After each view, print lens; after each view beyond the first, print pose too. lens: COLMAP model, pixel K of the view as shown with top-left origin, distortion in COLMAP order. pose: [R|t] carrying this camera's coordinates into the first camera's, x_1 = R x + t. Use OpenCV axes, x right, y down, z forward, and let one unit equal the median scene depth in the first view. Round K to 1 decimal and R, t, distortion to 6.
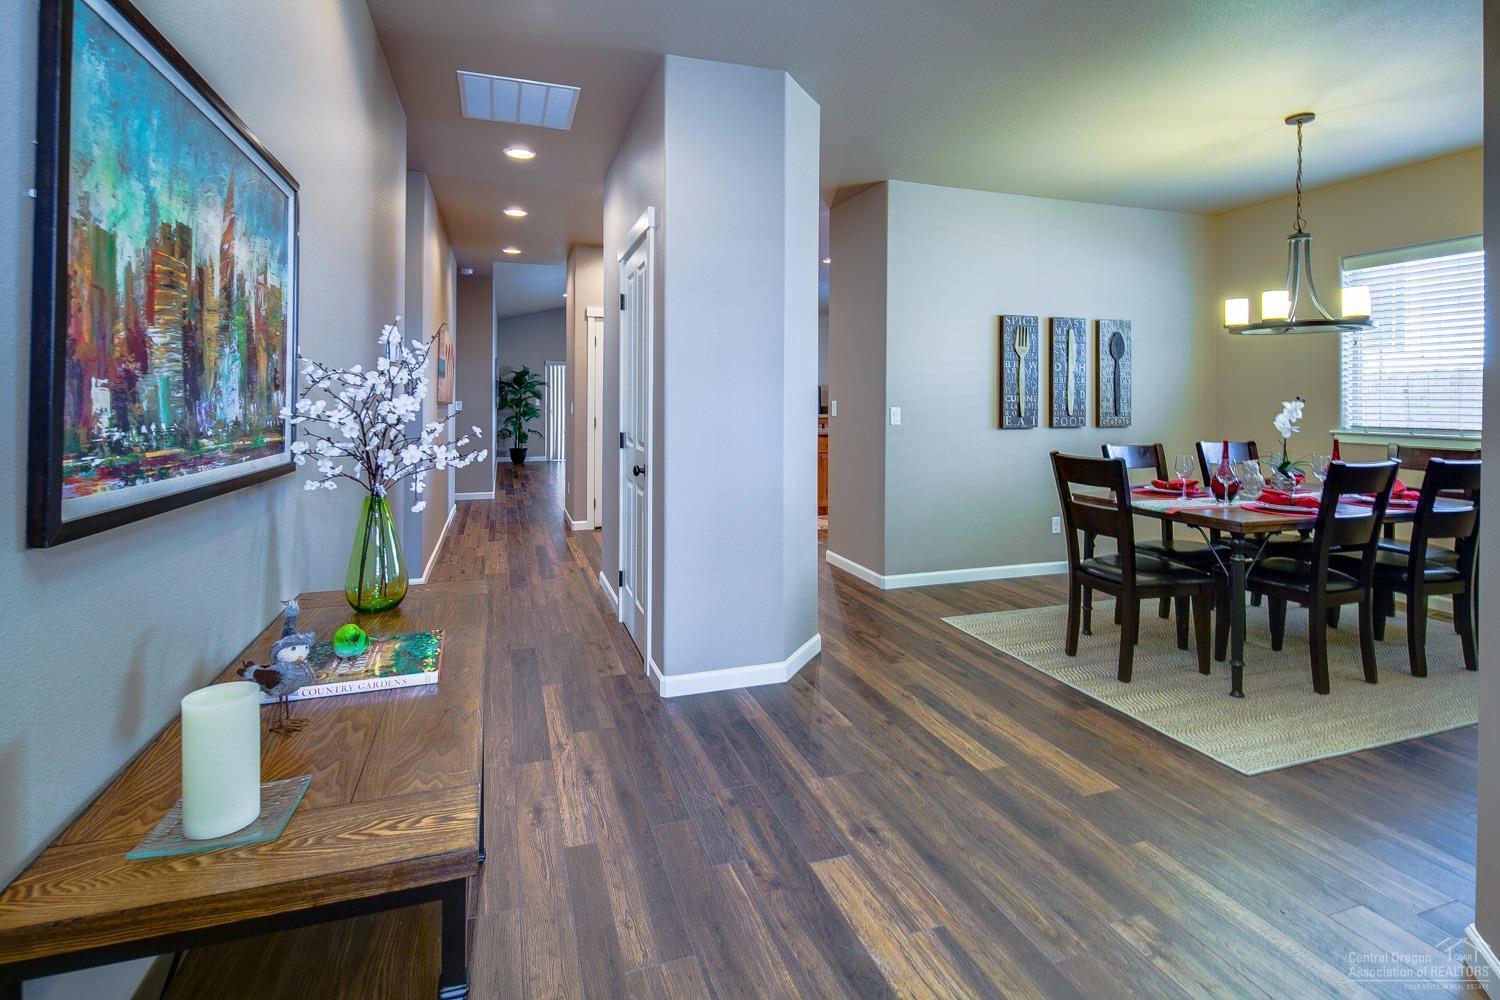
lens RADIAL K [[725.0, 0, 744.2], [0, 725.0, 394.7], [0, 0, 1]] dist [0.002835, -0.002009]
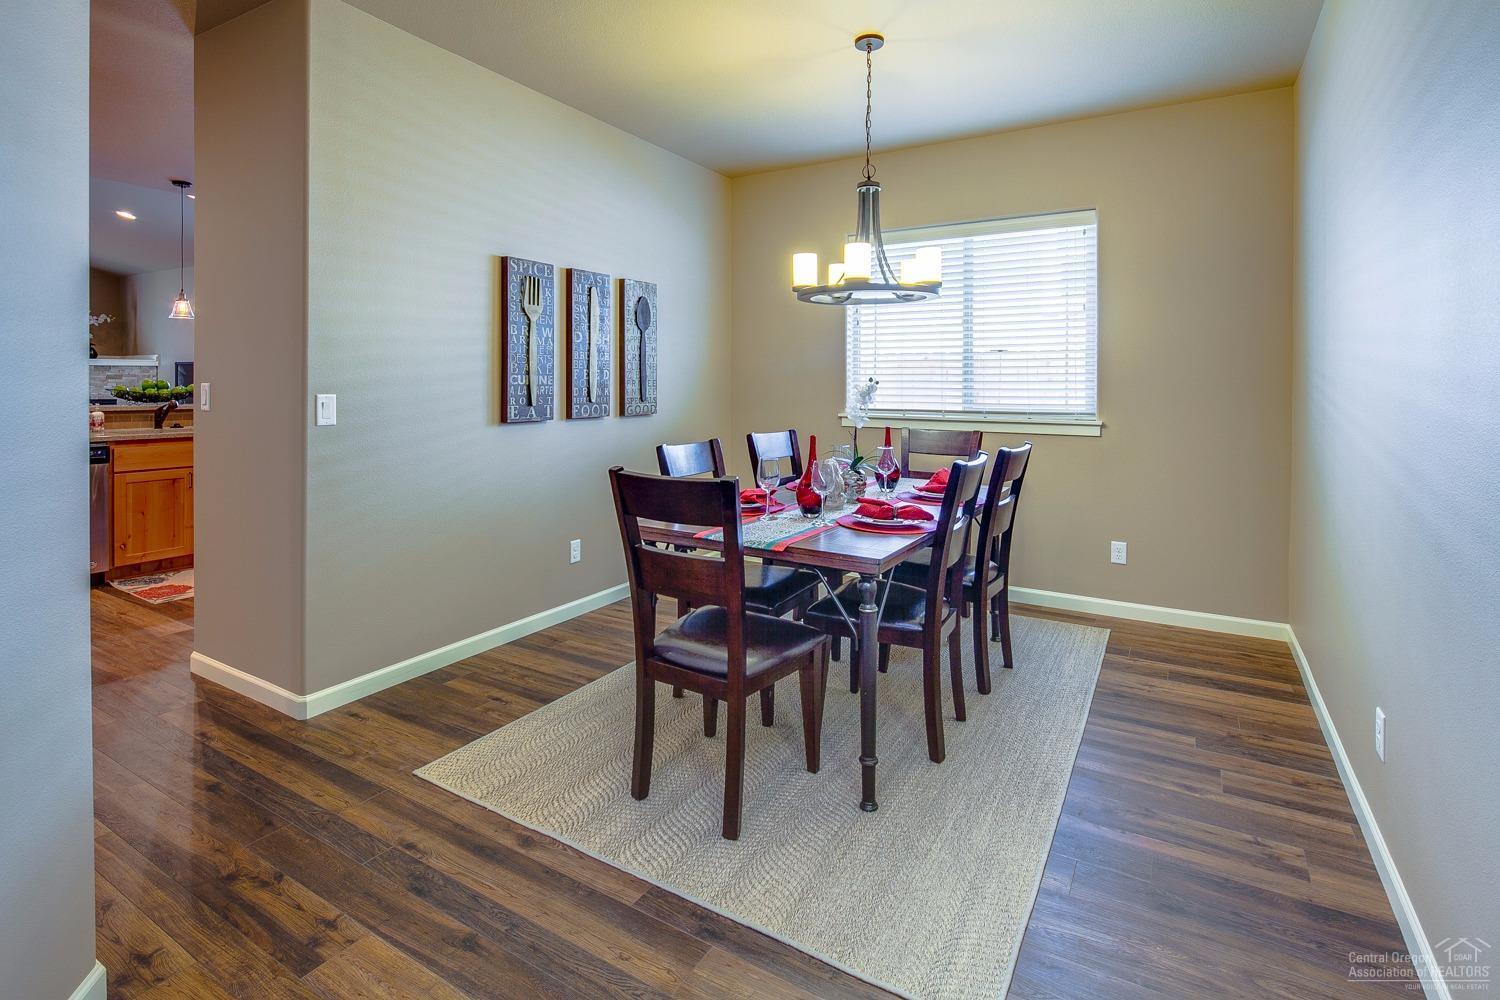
lens RADIAL K [[725.0, 0, 744.2], [0, 725.0, 394.7], [0, 0, 1]] dist [0.002835, -0.002009]
pose [[0.761962, -0.011032, 0.647528, 0.086252], [-0.004481, 0.999741, 0.022304, 0.003298], [-0.647606, -0.019896, 0.761715, 0.338653]]
